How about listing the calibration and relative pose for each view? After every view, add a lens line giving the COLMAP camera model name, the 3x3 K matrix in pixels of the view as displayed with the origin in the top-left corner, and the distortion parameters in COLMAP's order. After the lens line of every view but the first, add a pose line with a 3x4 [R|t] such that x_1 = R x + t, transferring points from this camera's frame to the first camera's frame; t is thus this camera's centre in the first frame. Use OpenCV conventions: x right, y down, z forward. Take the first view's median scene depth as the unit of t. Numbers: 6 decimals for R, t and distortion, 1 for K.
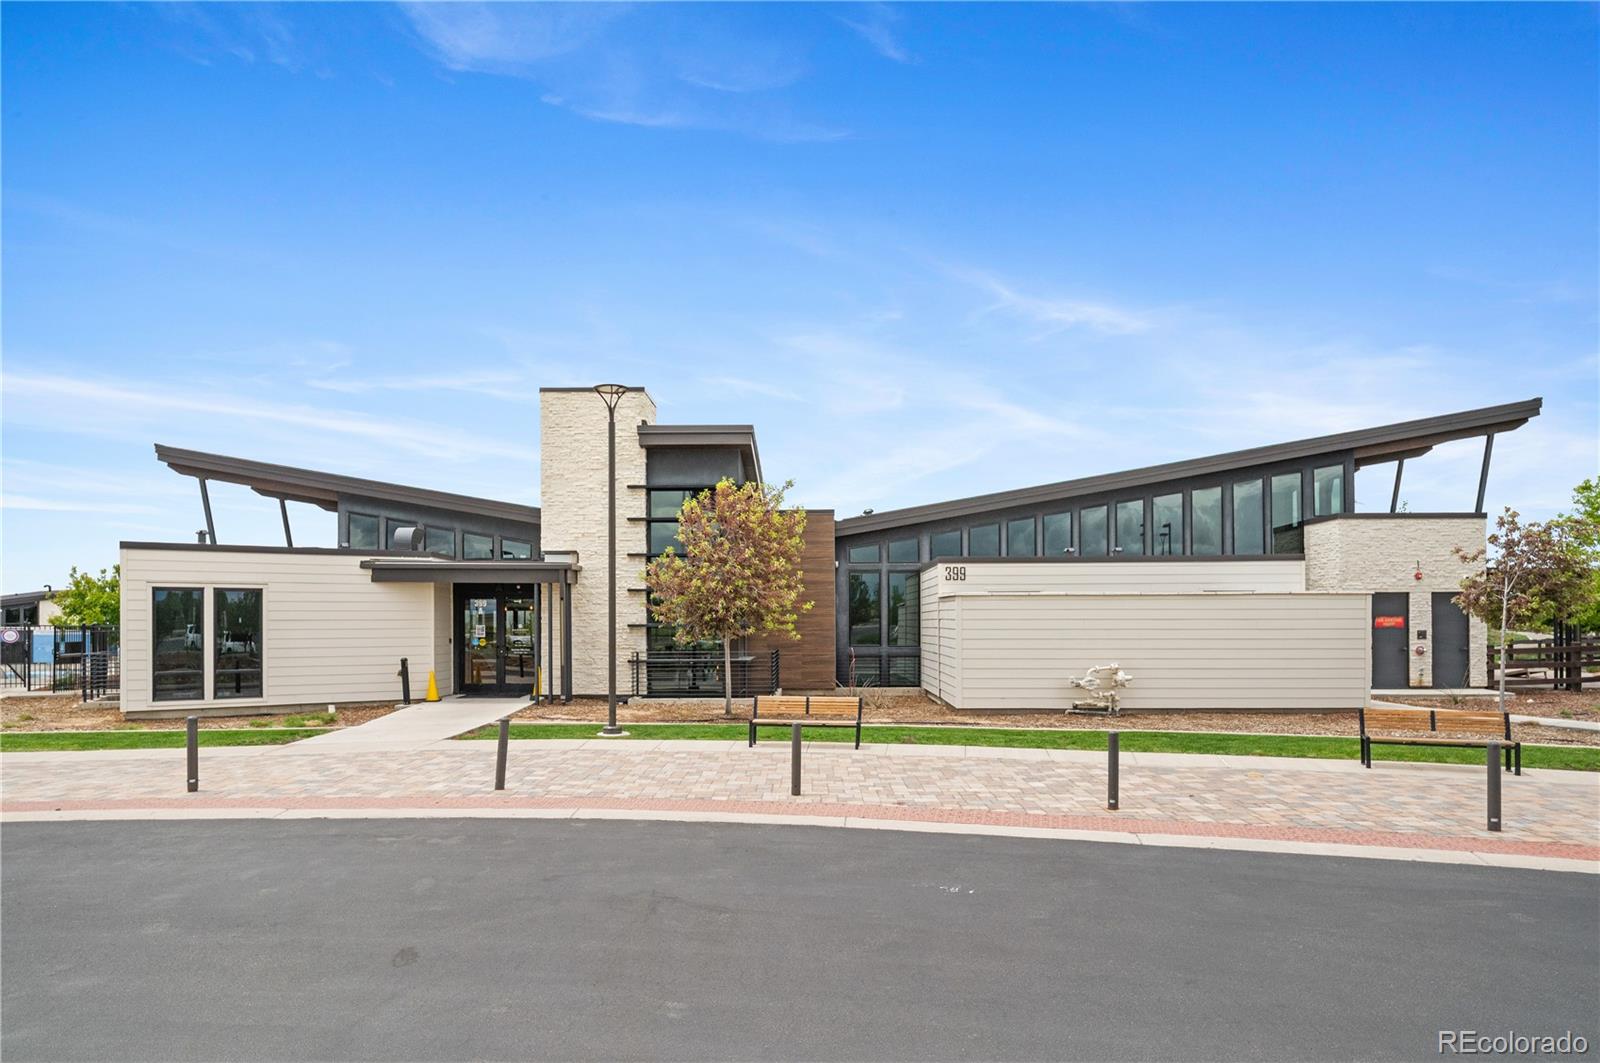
lens RADIAL K [[937.2, 0, 786.1], [0, 937.2, 614.9], [0, 0, 1]] dist [0.003139, -0.001083]
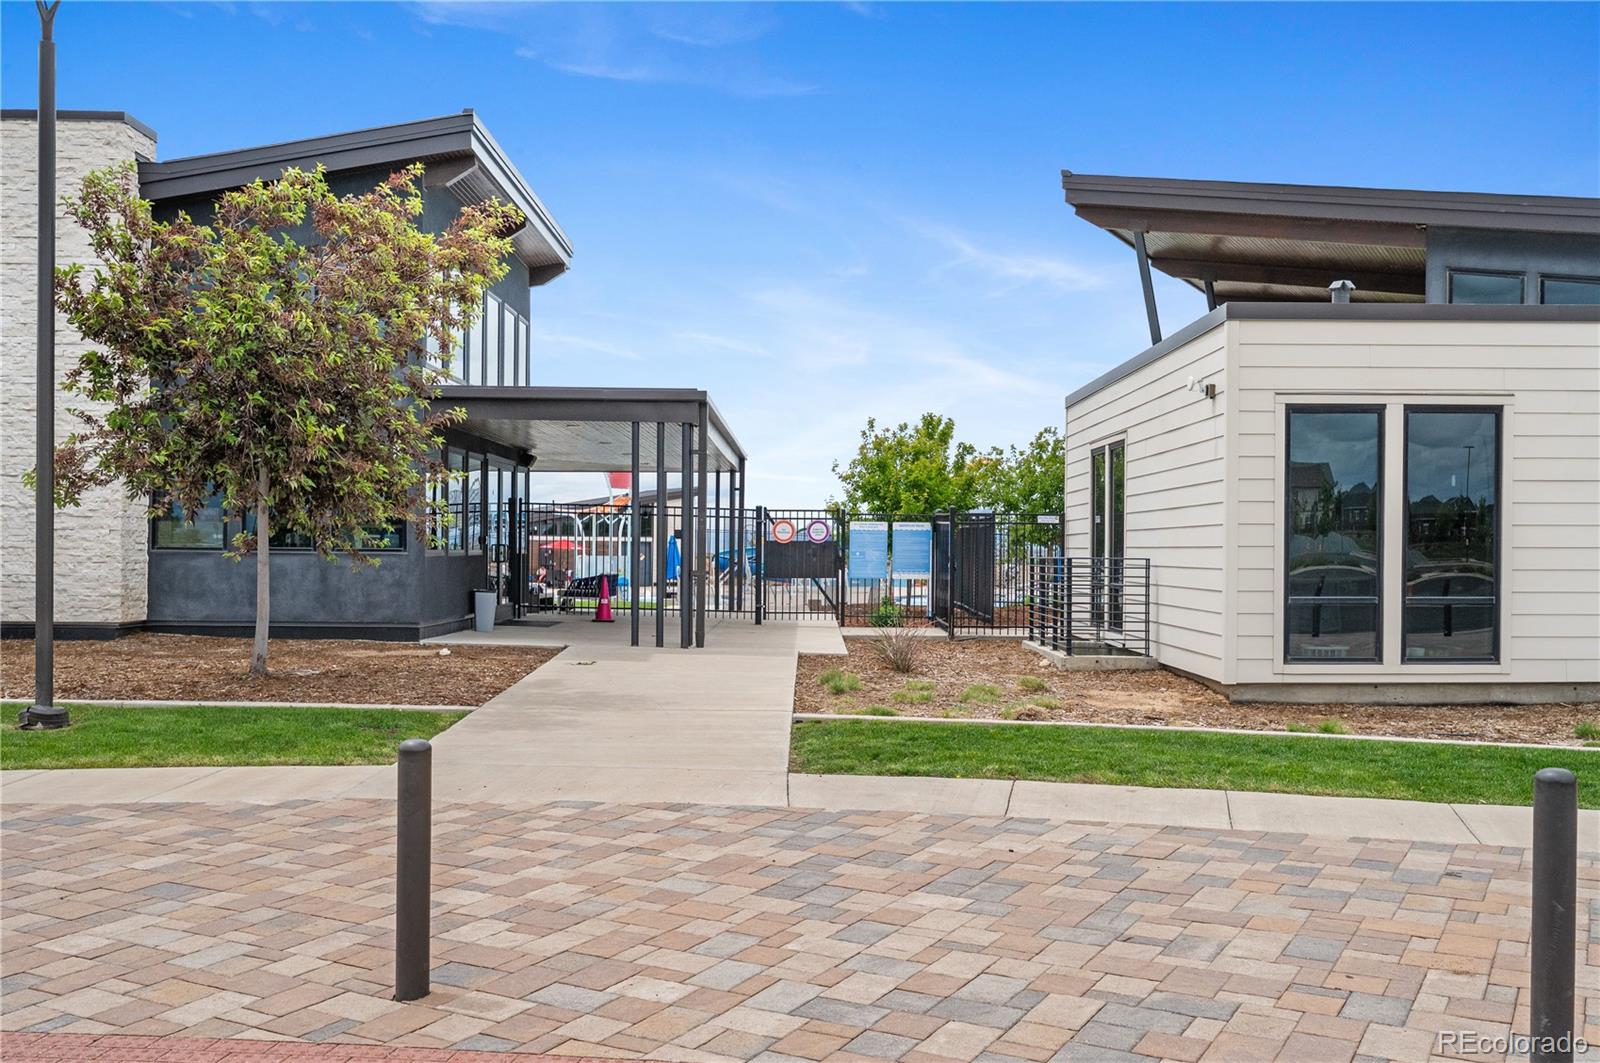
lens RADIAL K [[1428.6, 0, 802.0], [0, 1428.6, 532.8], [0, 0, 1]] dist [-0.006189, -0.000620]
pose [[0.881792, 0.001331, -0.471636, -0.543591], [-0.003746, 0.999984, -0.004182, 0.033480], [0.471623, 0.005454, 0.881783, 0.292865]]
